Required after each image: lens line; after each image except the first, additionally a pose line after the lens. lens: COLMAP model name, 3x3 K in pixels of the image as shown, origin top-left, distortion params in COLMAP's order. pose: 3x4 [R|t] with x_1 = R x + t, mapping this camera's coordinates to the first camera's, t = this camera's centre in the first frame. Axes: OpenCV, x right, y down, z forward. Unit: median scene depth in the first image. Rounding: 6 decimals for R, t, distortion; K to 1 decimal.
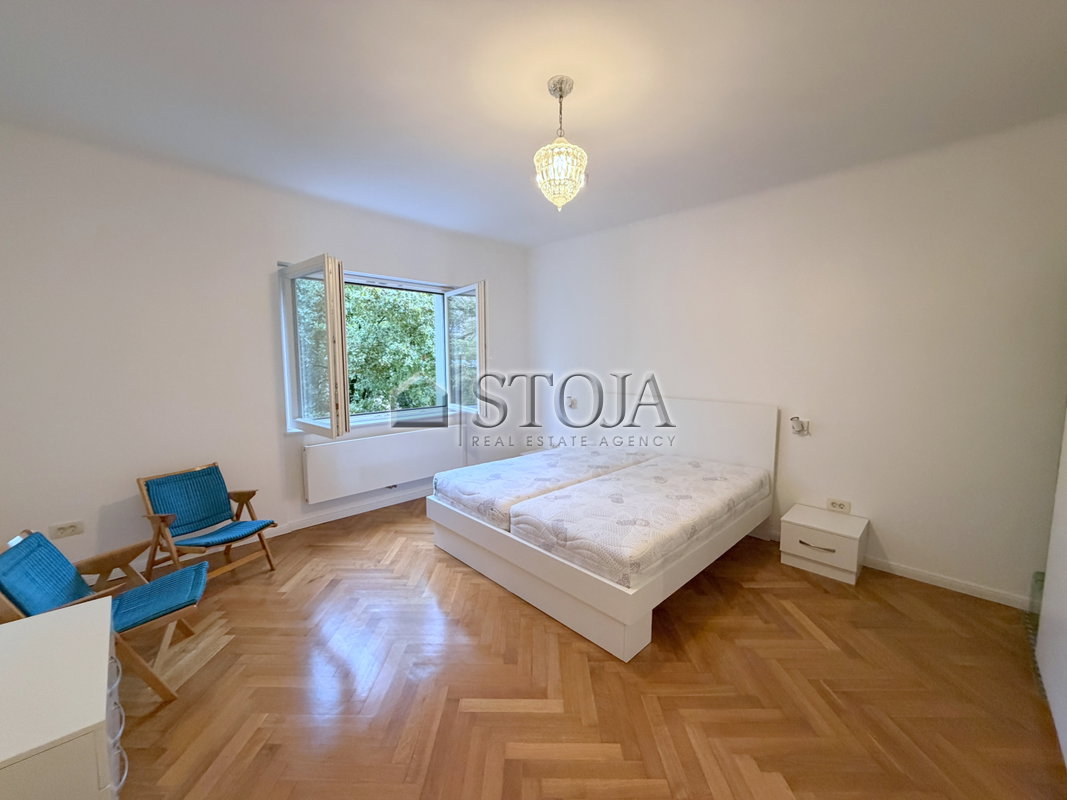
lens RADIAL K [[426.9, 0, 533.5], [0, 426.9, 399.6], [0, 0, 1]] dist [-0.000123, 0.000056]
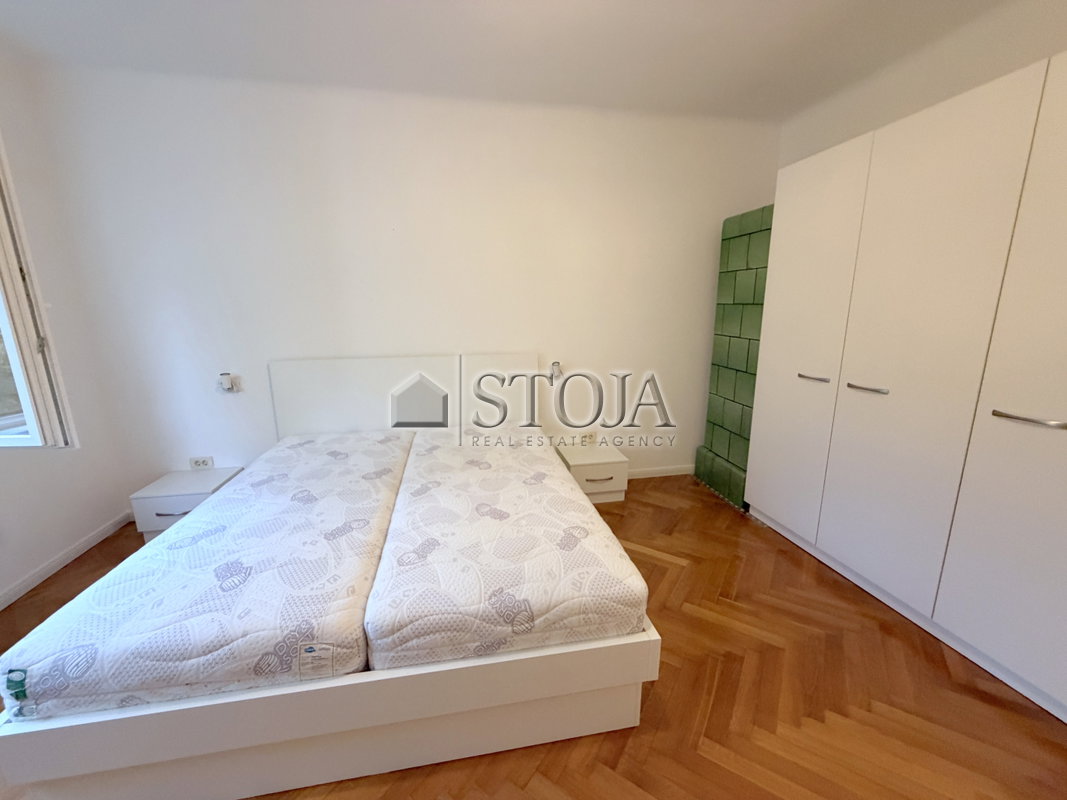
lens RADIAL K [[426.9, 0, 531.6], [0, 426.9, 399.8], [0, 0, 1]] dist [-0.000123, 0.000056]
pose [[0.556378, -0.185383, 0.809985, -0.293819], [0.095517, 0.982602, 0.159280, -0.042889], [-0.825421, -0.011253, 0.564405, 0.606865]]
